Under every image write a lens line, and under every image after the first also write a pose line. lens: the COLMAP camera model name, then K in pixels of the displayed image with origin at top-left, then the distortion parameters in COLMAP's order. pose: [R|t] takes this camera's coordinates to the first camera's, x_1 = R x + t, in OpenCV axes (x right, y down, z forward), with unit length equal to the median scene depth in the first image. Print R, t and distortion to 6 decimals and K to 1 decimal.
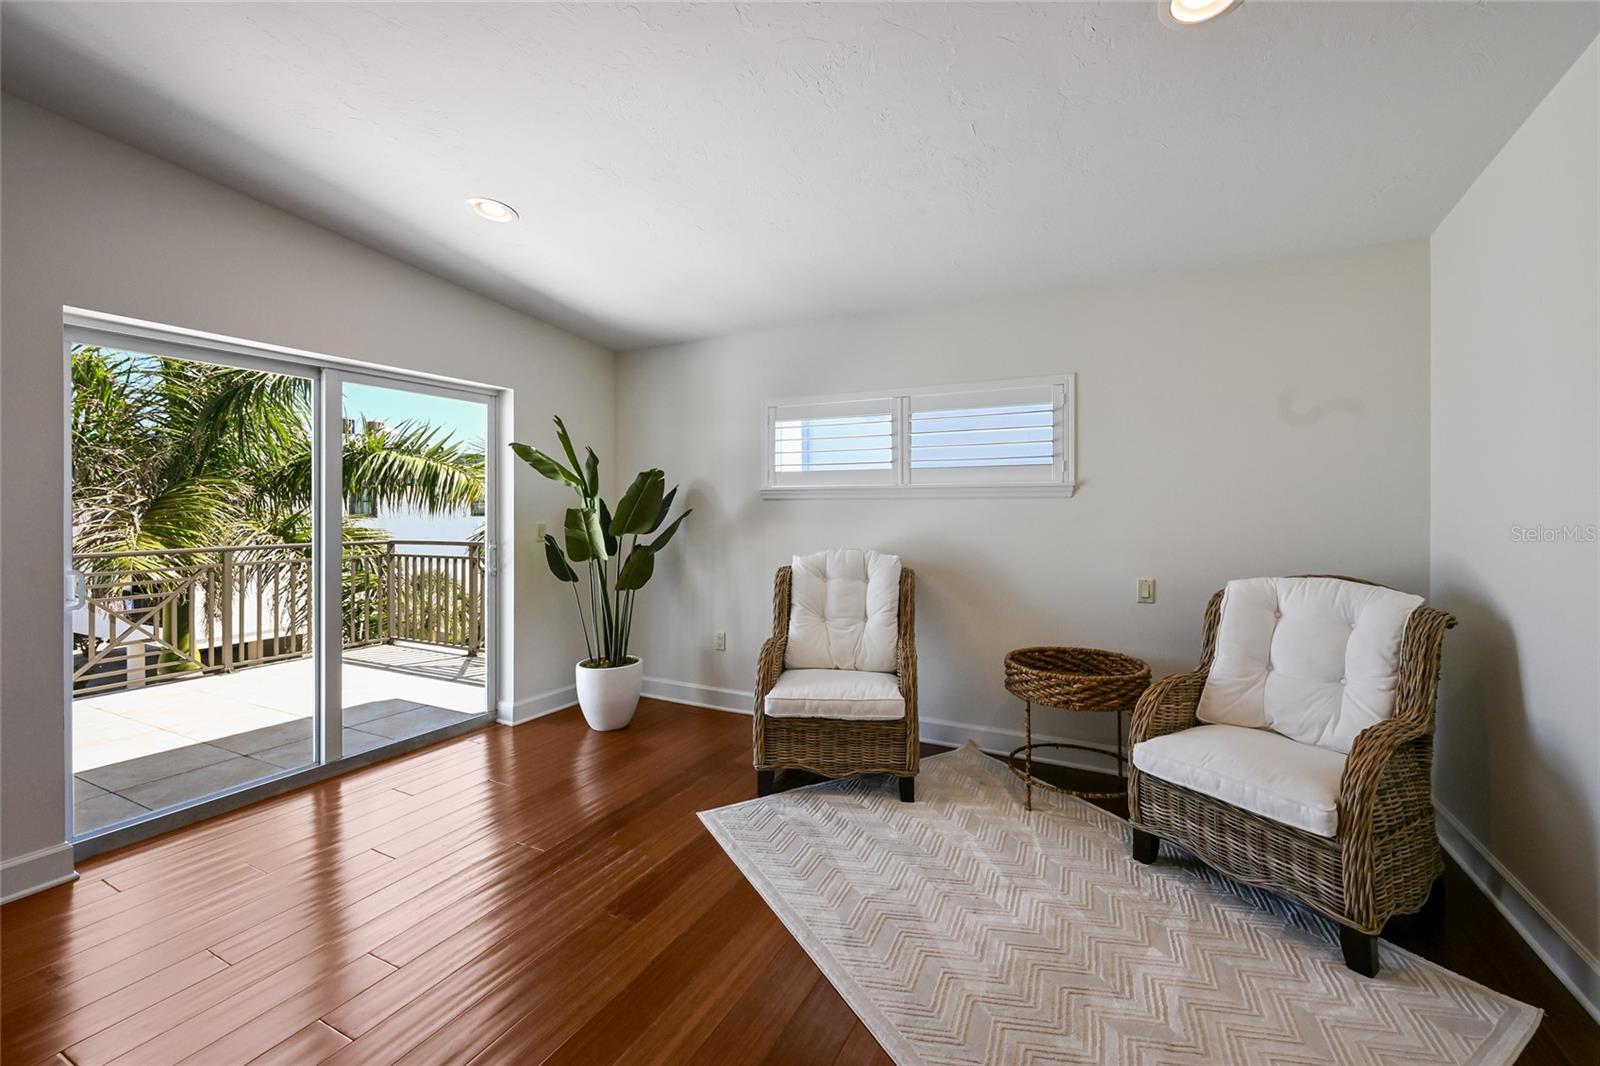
lens RADIAL K [[628.4, 0, 794.0], [0, 628.4, 526.2], [0, 0, 1]] dist [0.000636, 0.000364]
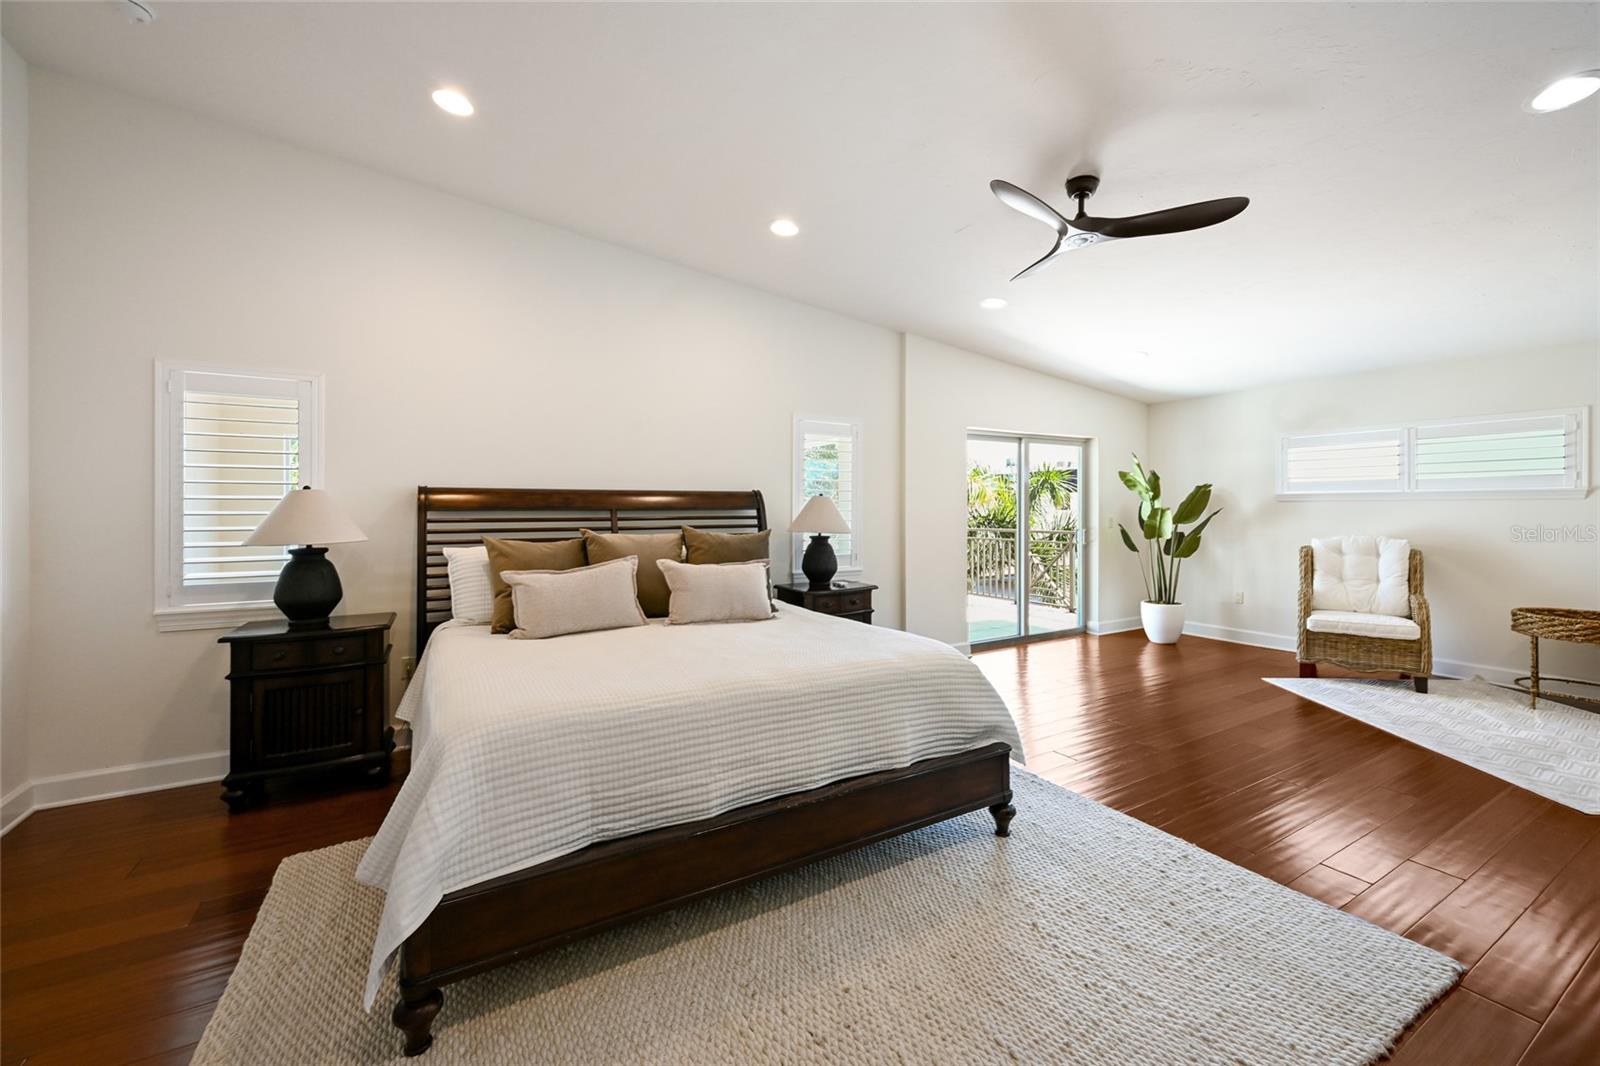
lens RADIAL K [[628.4, 0, 808.7], [0, 628.4, 518.5], [0, 0, 1]] dist [0.000636, 0.000364]
pose [[0.860957, 0.007778, -0.508619, -0.291173], [-0.015930, 0.999805, -0.011676, 0.036759], [0.508429, 0.018155, 0.860913, -0.971739]]
